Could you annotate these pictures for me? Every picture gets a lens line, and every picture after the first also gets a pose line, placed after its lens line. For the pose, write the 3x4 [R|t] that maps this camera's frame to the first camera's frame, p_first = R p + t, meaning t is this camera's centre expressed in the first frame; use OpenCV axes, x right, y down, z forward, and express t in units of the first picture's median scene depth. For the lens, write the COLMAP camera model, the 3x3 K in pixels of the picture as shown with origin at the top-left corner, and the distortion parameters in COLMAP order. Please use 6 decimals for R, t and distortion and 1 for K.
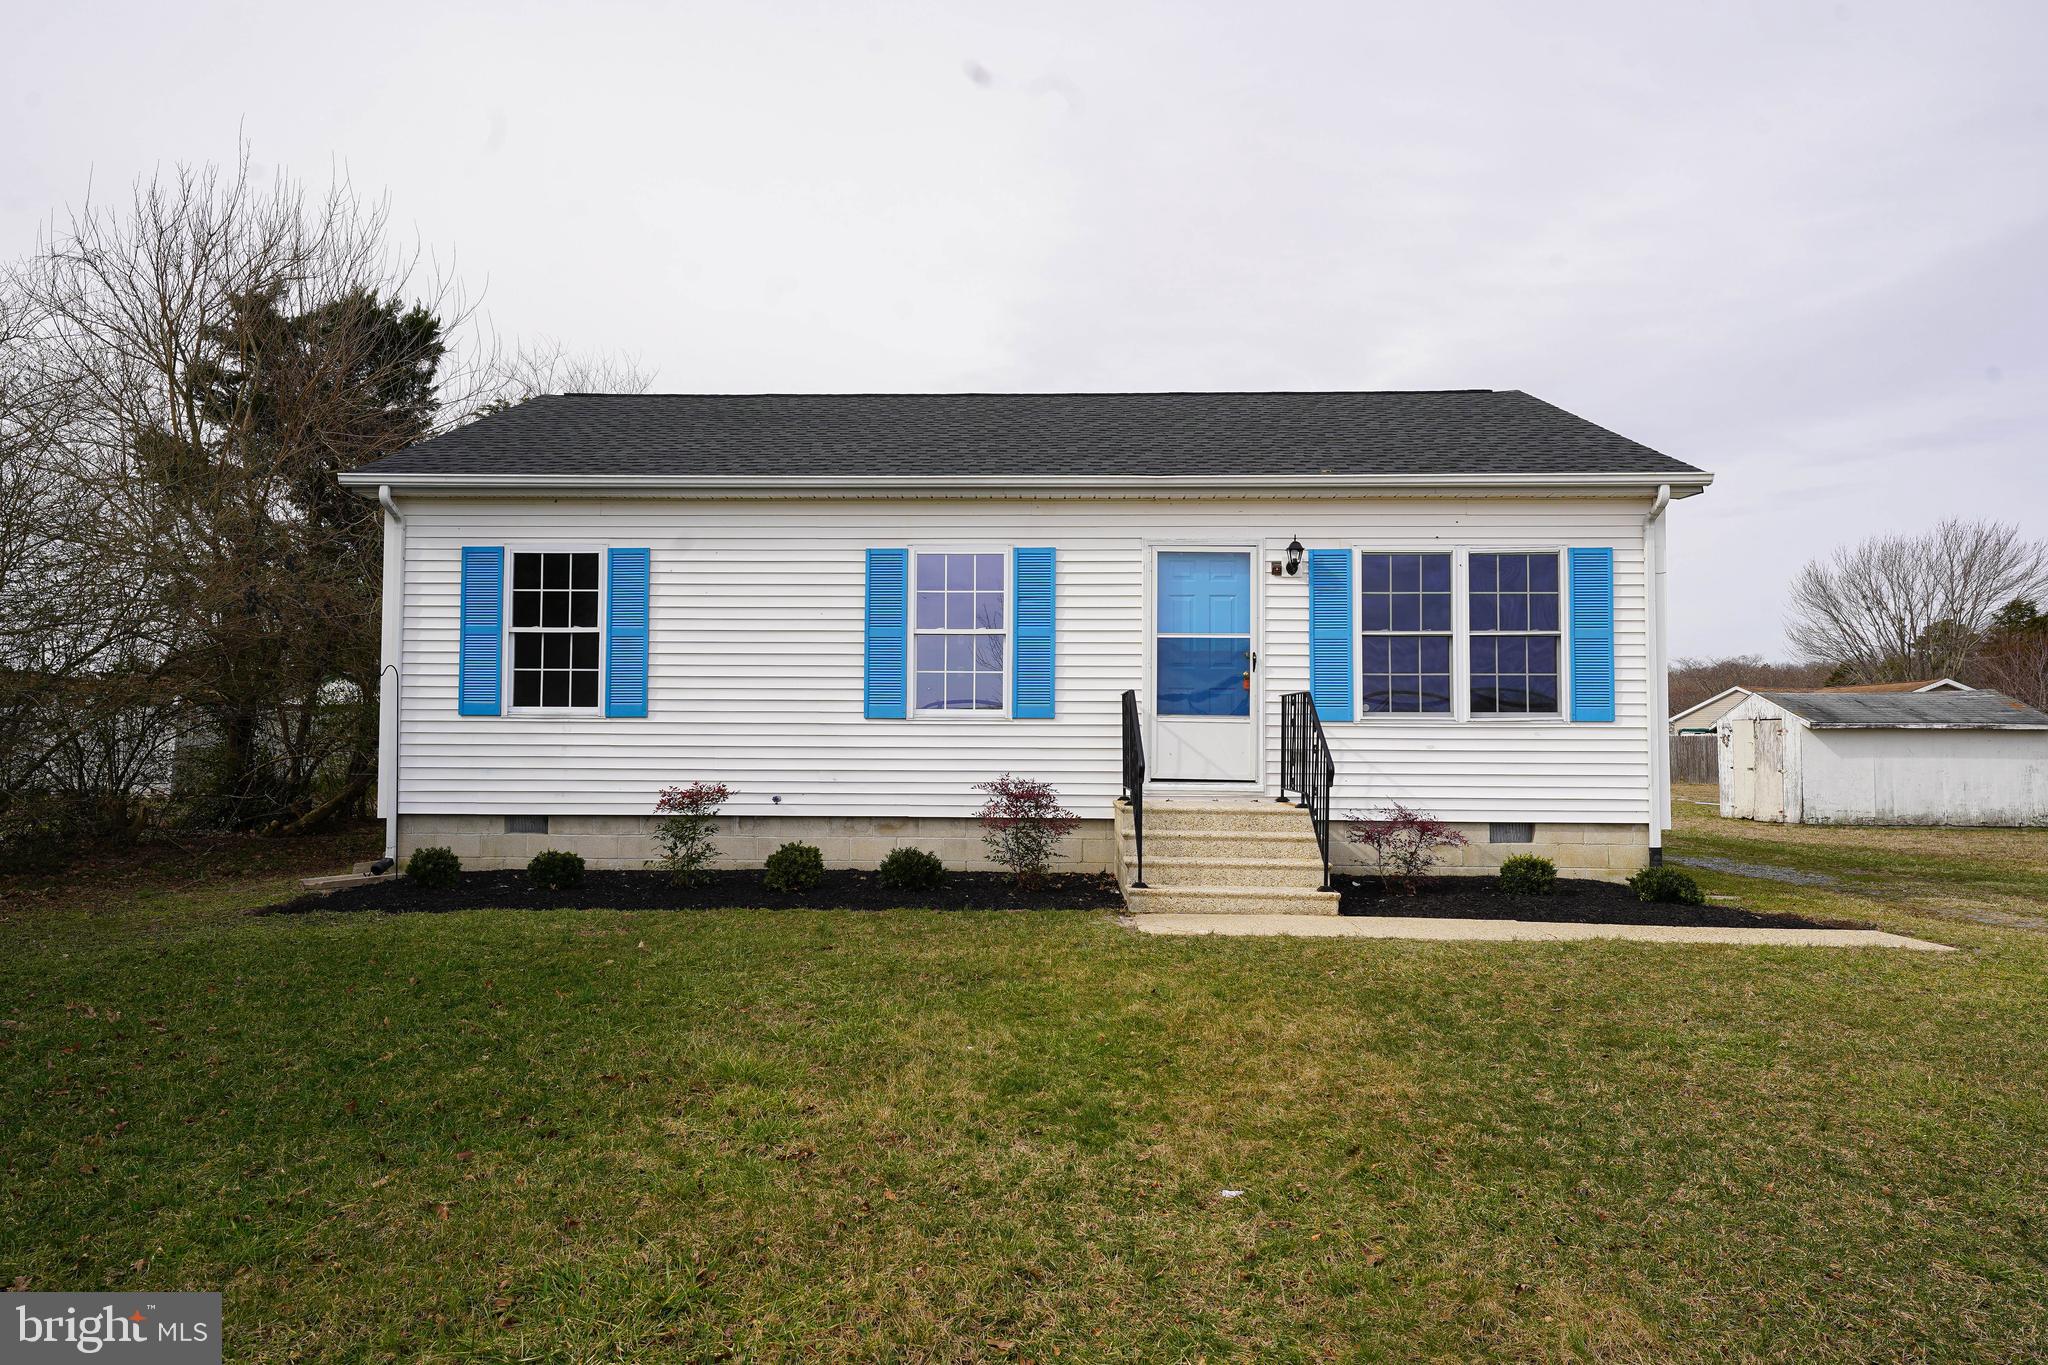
lens RADIAL K [[1379.4, 0, 1018.9], [0, 1379.4, 680.1], [0, 0, 1]] dist [0.033539, -0.001574]
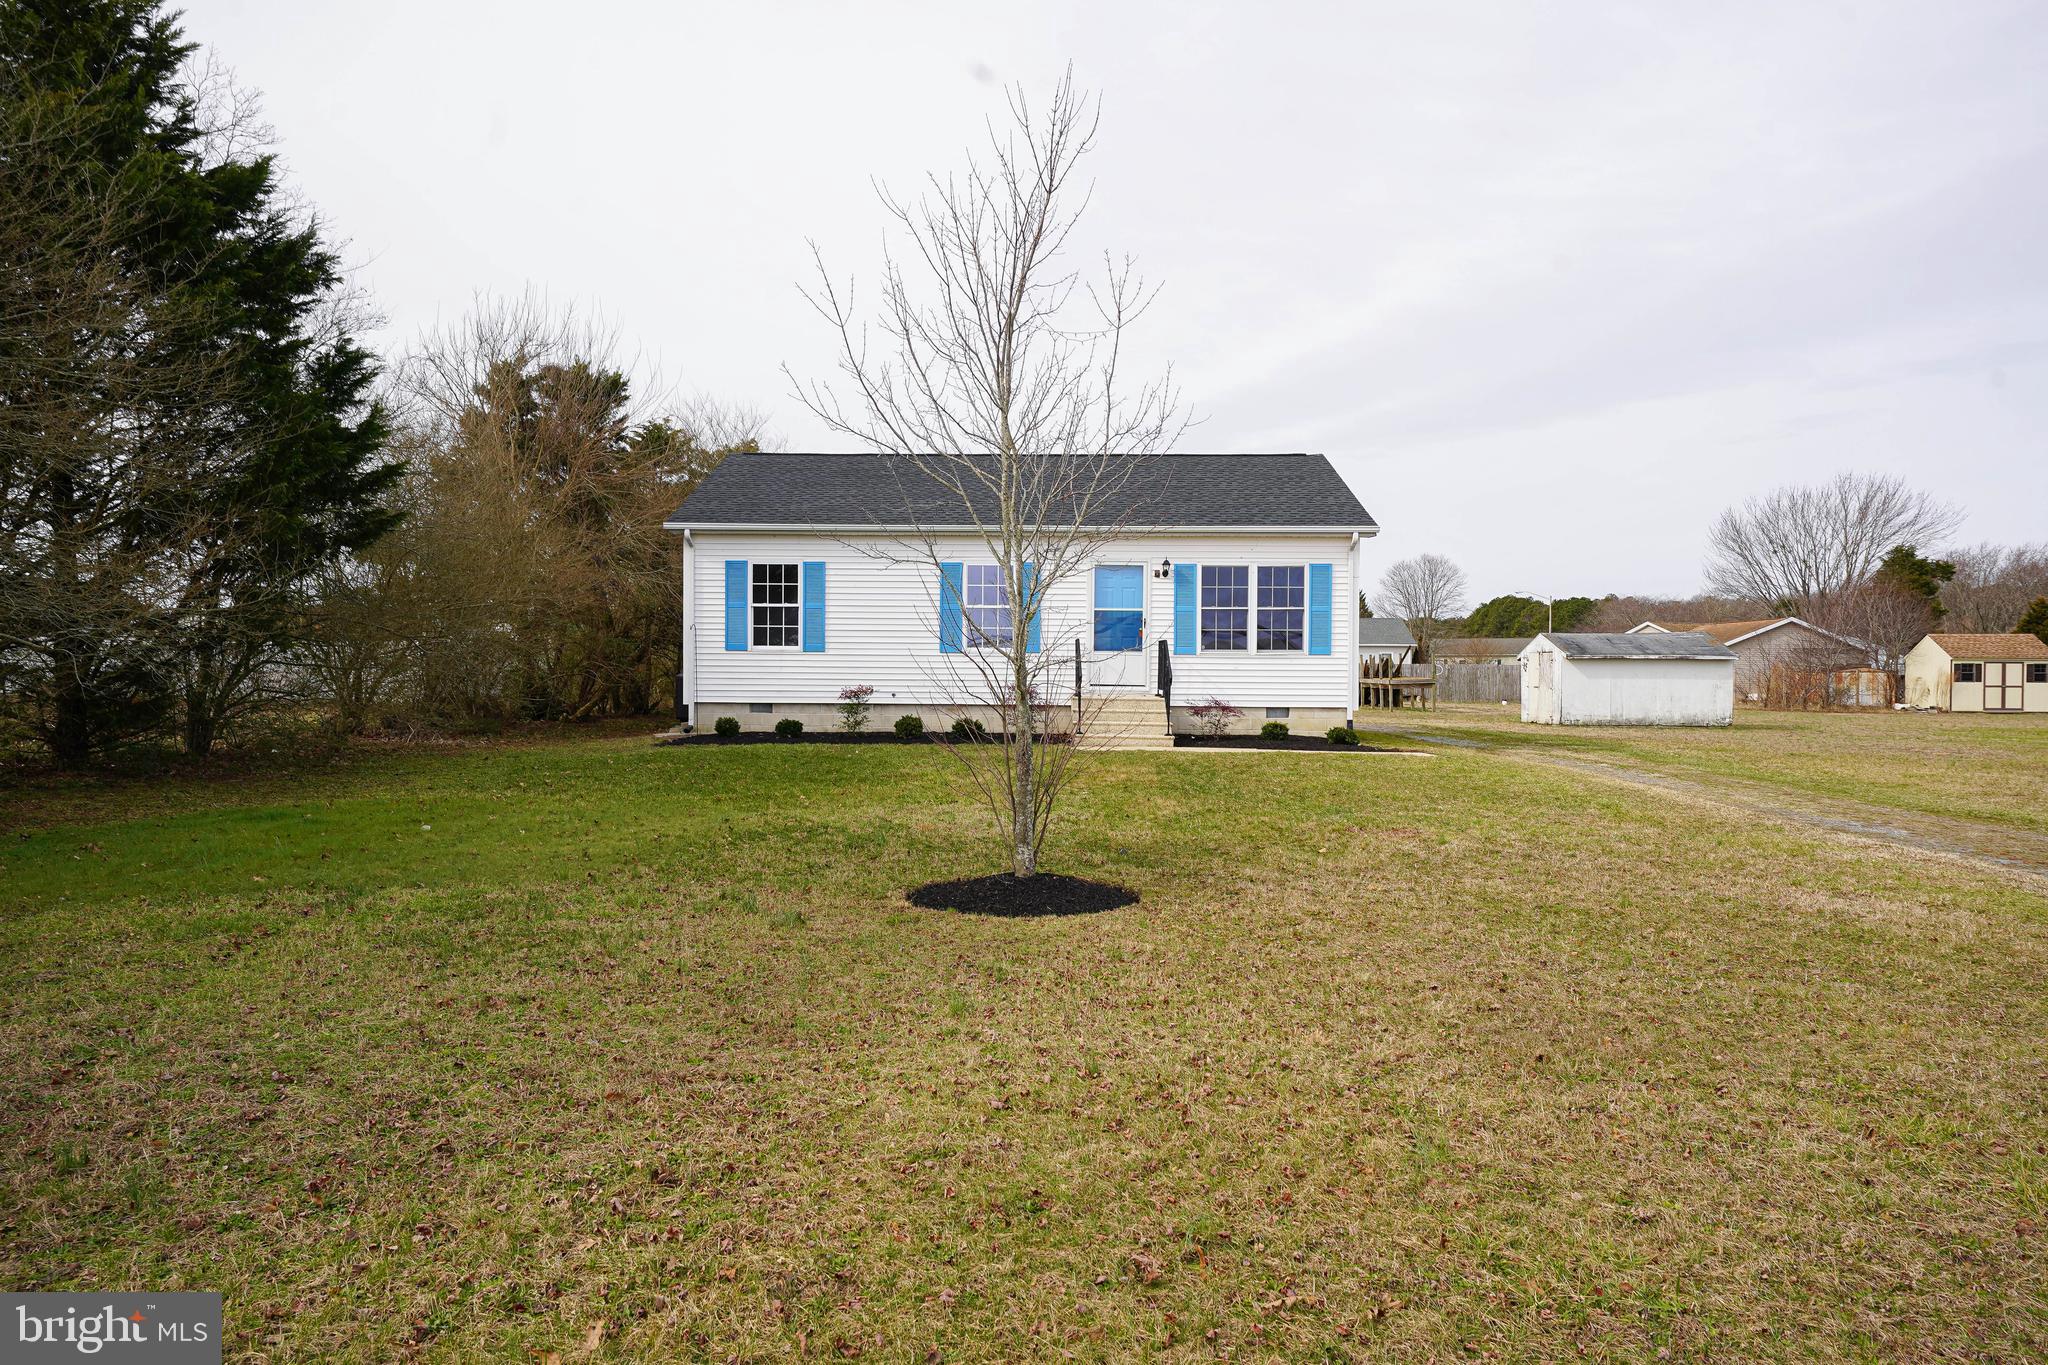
lens RADIAL K [[1405.7, 0, 1021.5], [0, 1405.7, 689.6], [0, 0, 1]] dist [-0.006217, -0.001083]
pose [[0.999997, 0.002027, 0.001606, -0.002405], [-0.002117, 0.998306, 0.058149, -0.033841], [-0.001485, -0.058152, 0.998307, -0.933539]]
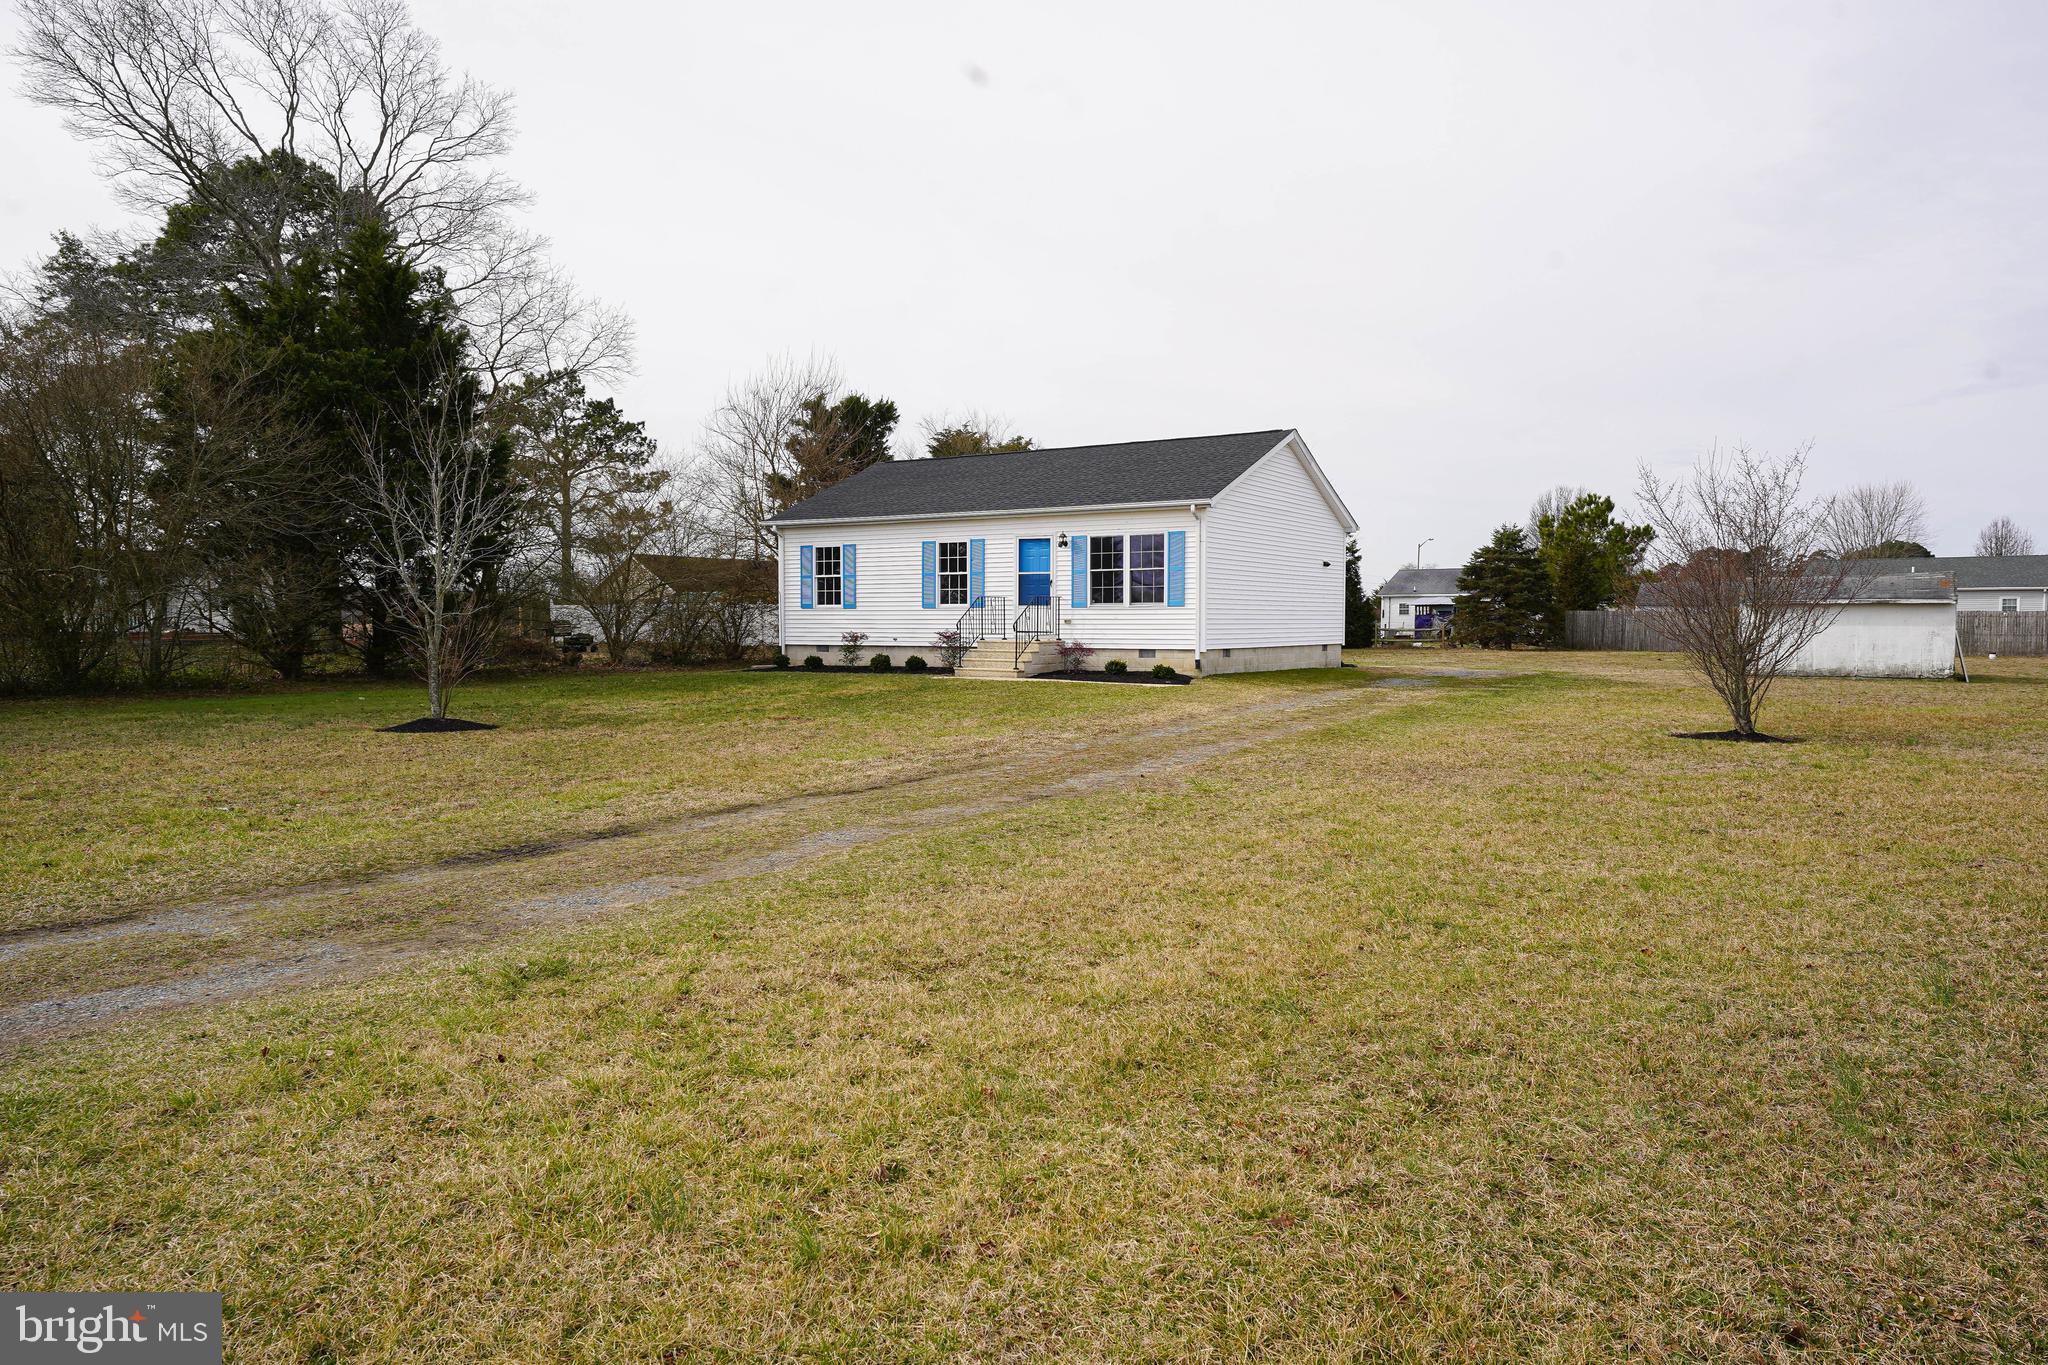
lens RADIAL K [[1379.4, 0, 1027.1], [0, 1379.4, 688.9], [0, 0, 1]] dist [0.033539, -0.001574]
pose [[0.868188, 0.018658, -0.495884, 1.338871], [0.025468, 0.996301, 0.082076, -0.028451], [0.495581, -0.083887, 0.864501, -1.141796]]
